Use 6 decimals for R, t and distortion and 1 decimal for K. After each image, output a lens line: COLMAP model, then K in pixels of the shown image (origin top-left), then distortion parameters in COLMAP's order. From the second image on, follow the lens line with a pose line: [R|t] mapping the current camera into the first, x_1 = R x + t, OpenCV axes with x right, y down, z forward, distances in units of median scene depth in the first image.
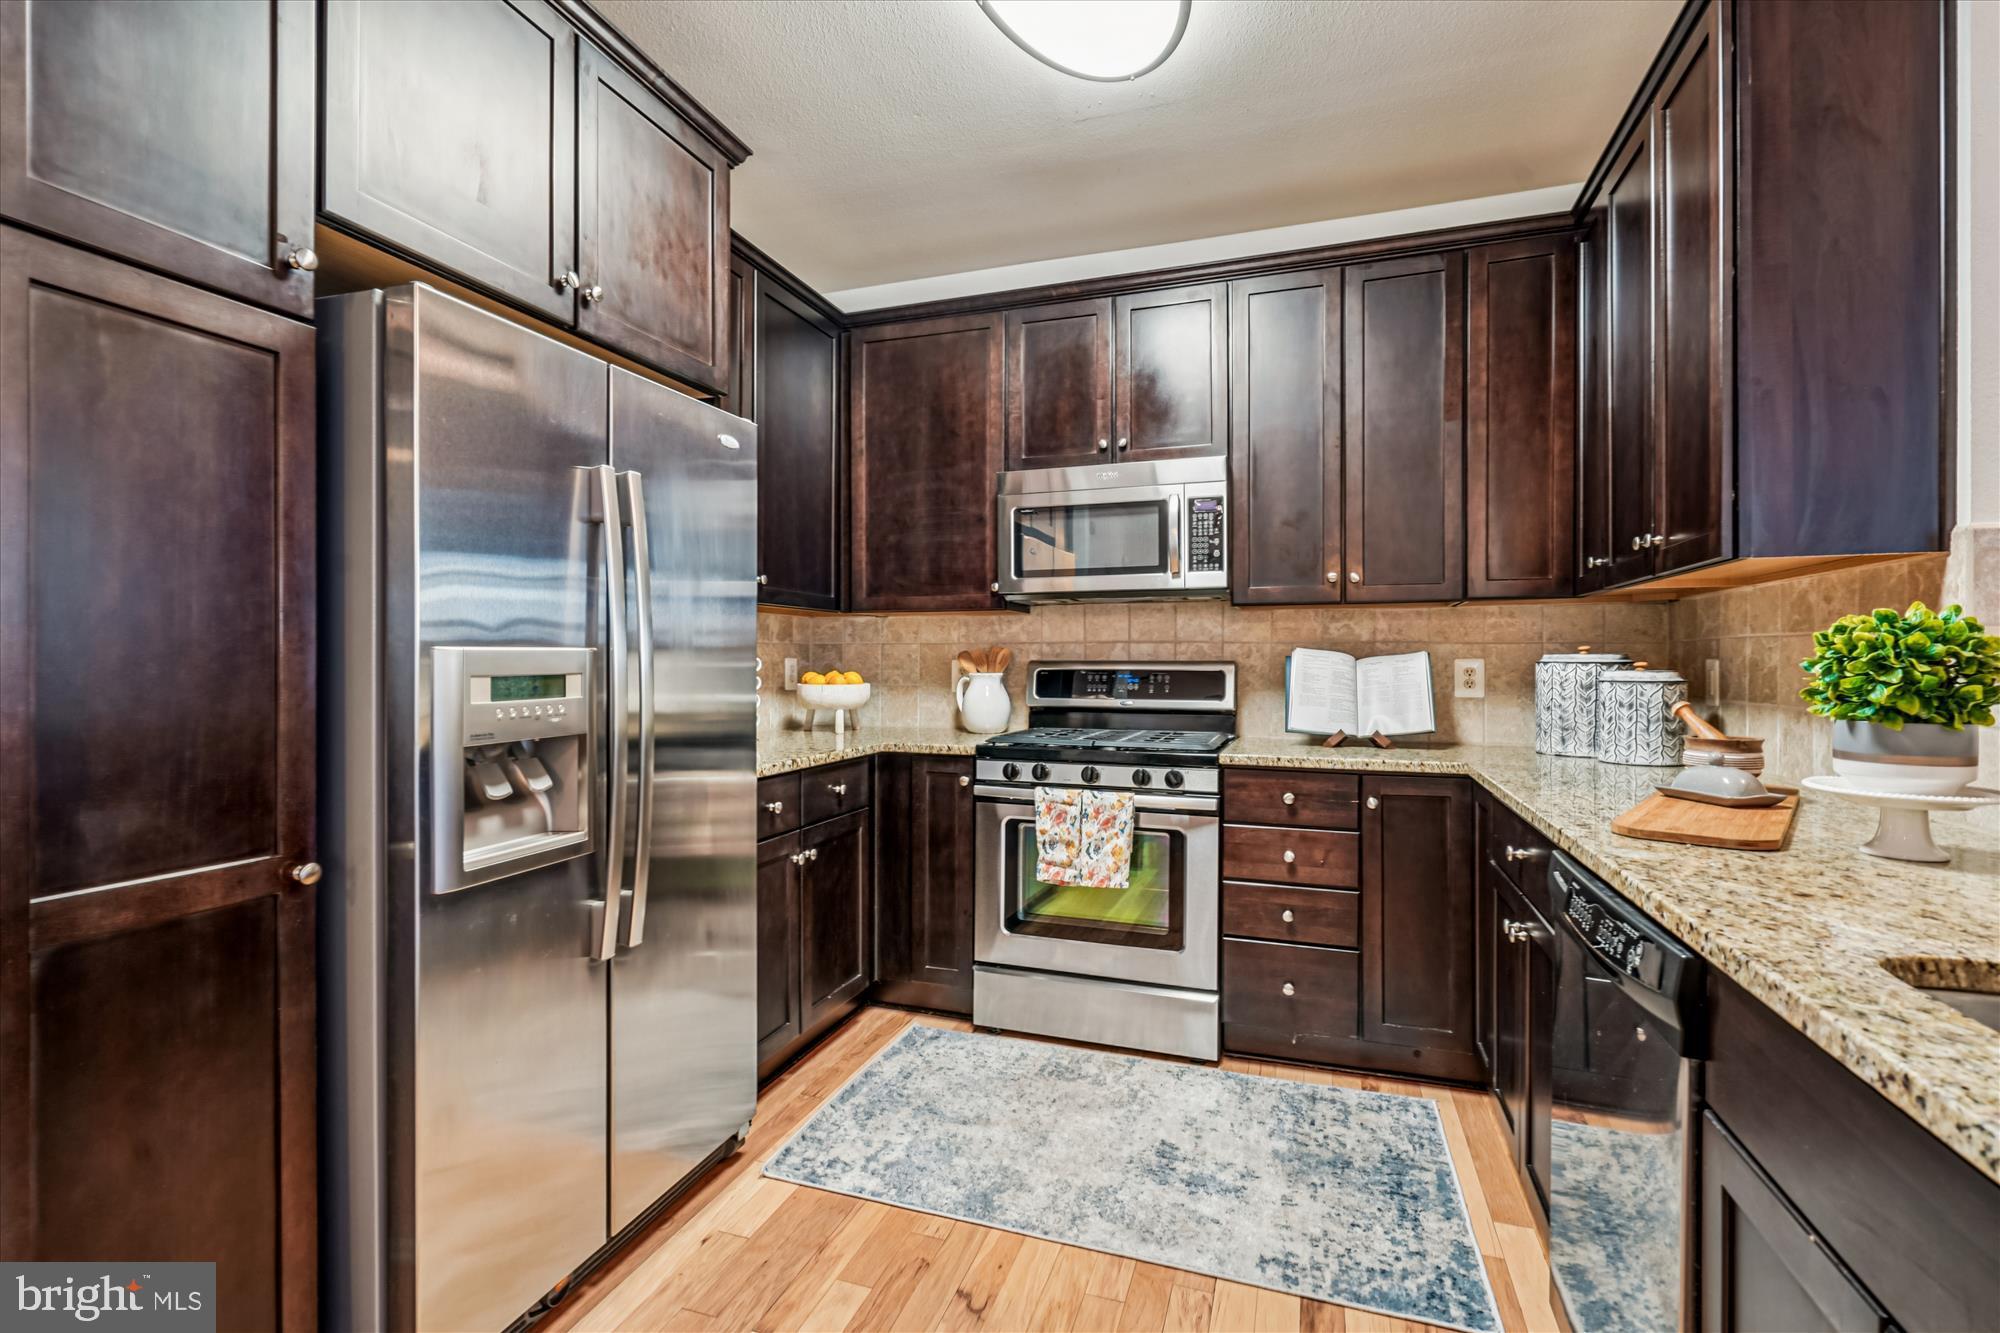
lens RADIAL K [[895.3, 0, 1003.1], [0, 895.3, 644.0], [0, 0, 1]] dist [-0.004217, 0.000988]
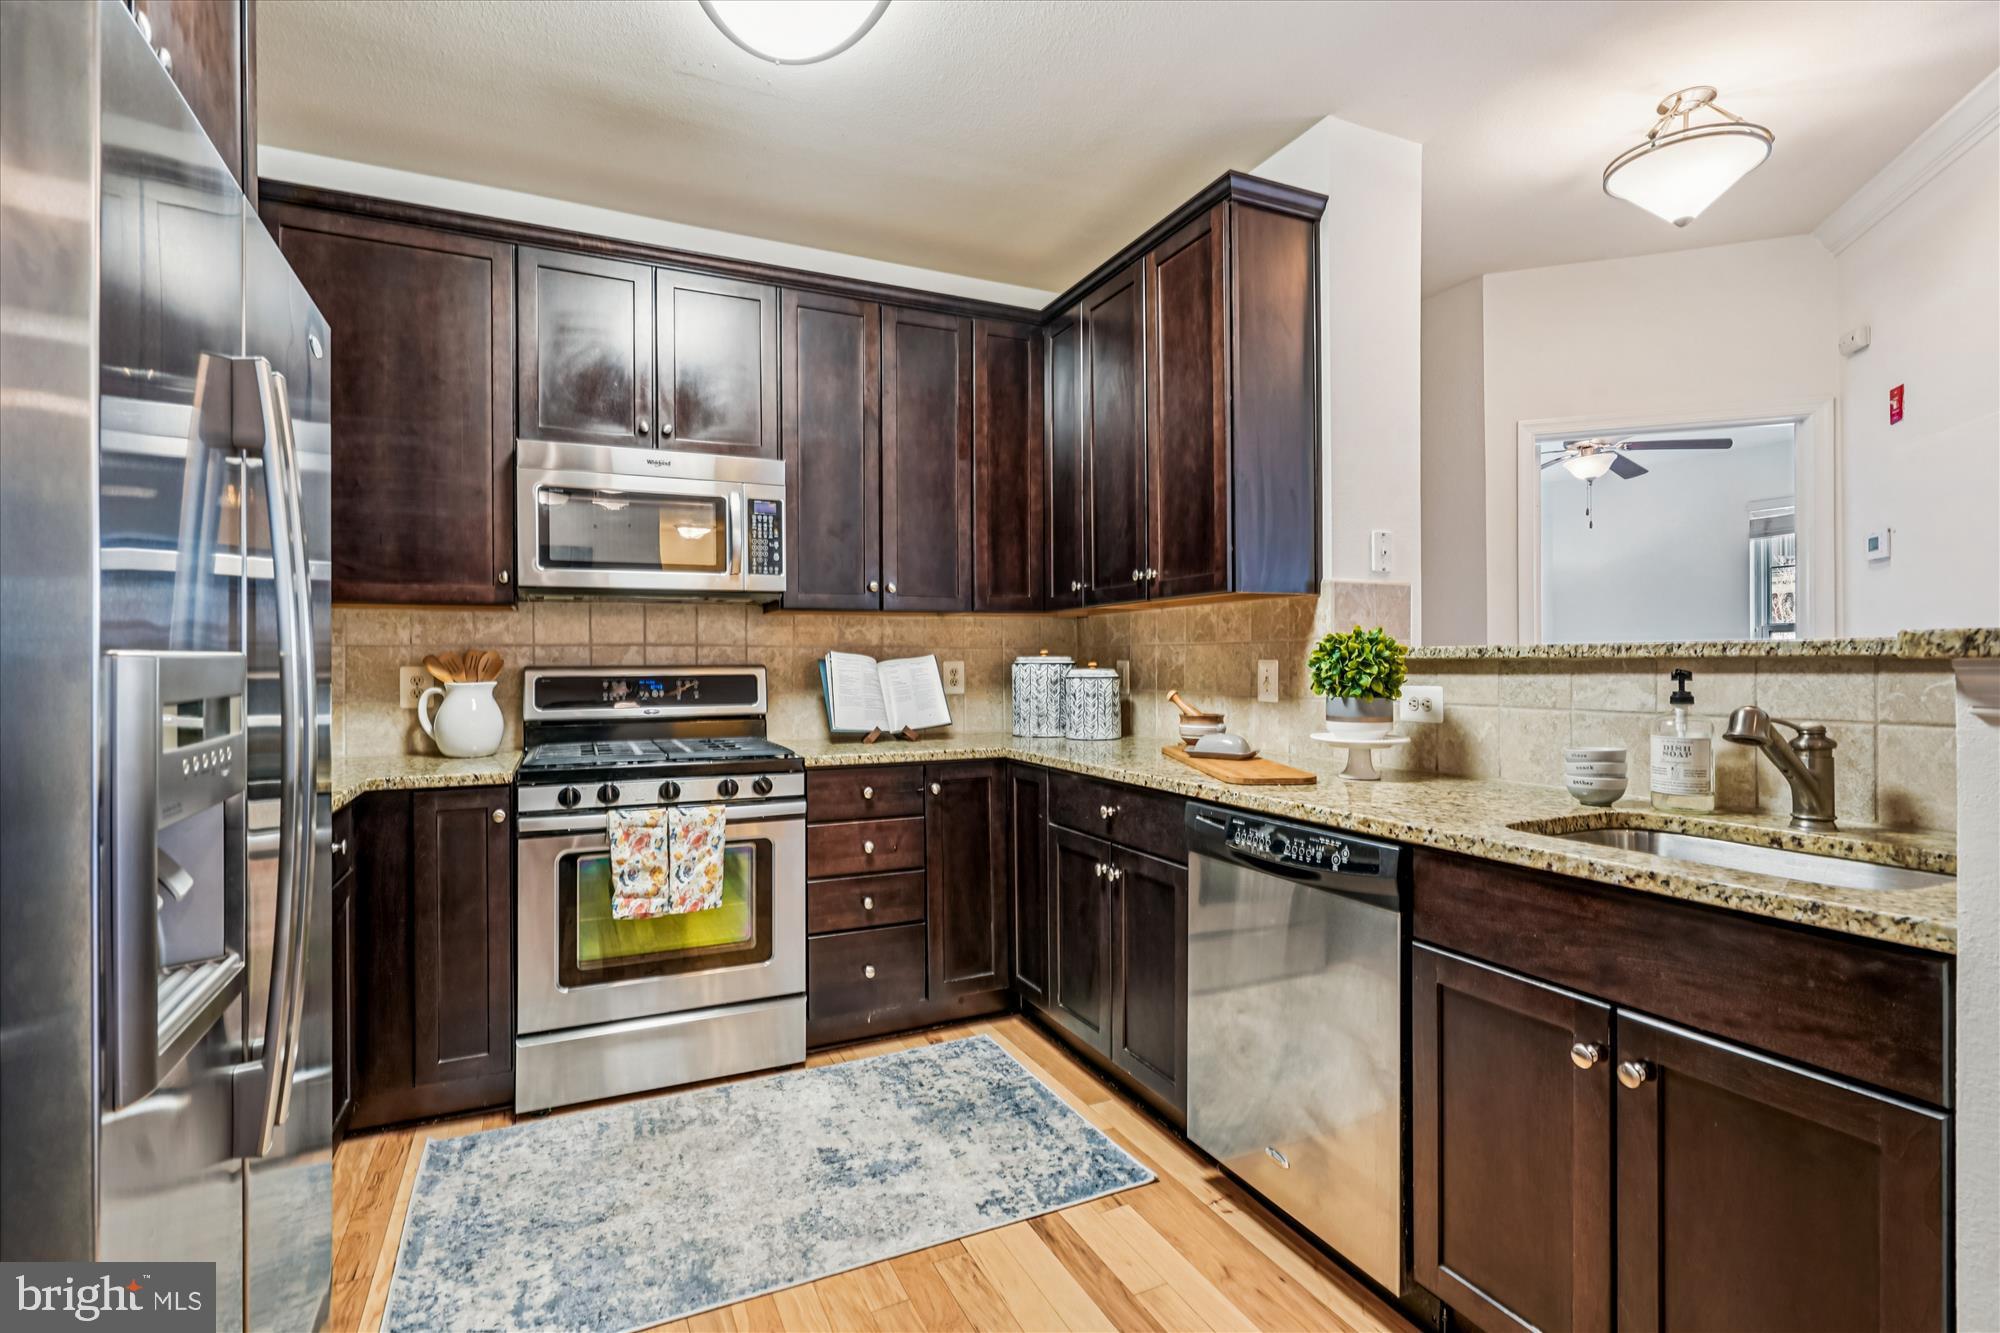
lens RADIAL K [[898.4, 0, 976.9], [0, 898.4, 642.8], [0, 0, 1]] dist [-0.002302, 0.000814]
pose [[0.730127, 0.007699, 0.683268, -0.307782], [-0.004673, 0.999969, -0.006275, -0.000244], [-0.683296, 0.001388, 0.730141, 0.123961]]
